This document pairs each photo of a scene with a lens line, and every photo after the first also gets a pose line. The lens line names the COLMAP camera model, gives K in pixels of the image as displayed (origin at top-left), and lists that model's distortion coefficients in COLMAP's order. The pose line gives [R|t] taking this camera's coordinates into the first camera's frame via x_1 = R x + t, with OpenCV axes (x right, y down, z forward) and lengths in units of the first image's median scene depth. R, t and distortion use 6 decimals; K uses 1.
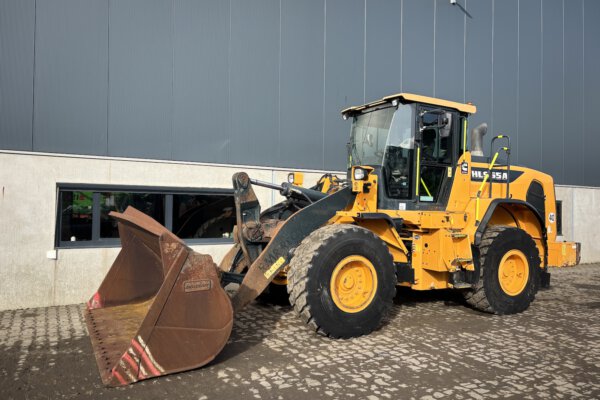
lens RADIAL K [[455.5, 0, 302.8], [0, 455.5, 202.6], [0, 0, 1]] dist [0.035651, -0.035212]
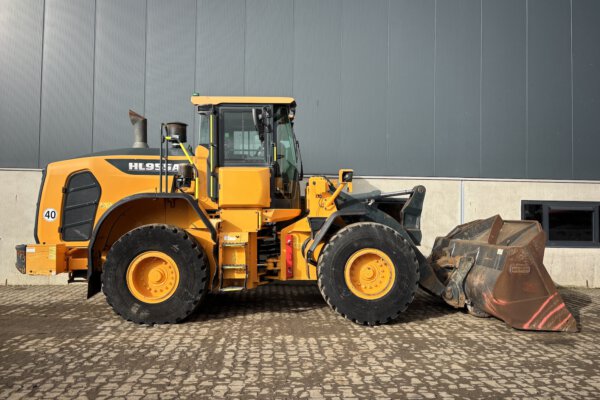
lens RADIAL K [[455.5, 0, 295.3], [0, 455.5, 202.6], [0, 0, 1]] dist [0.035651, -0.035212]
pose [[0.903887, -0.011204, -0.427625, 0.845343], [0.002323, 0.999771, -0.021284, 0.024828], [0.427765, 0.018245, 0.903706, 0.135709]]
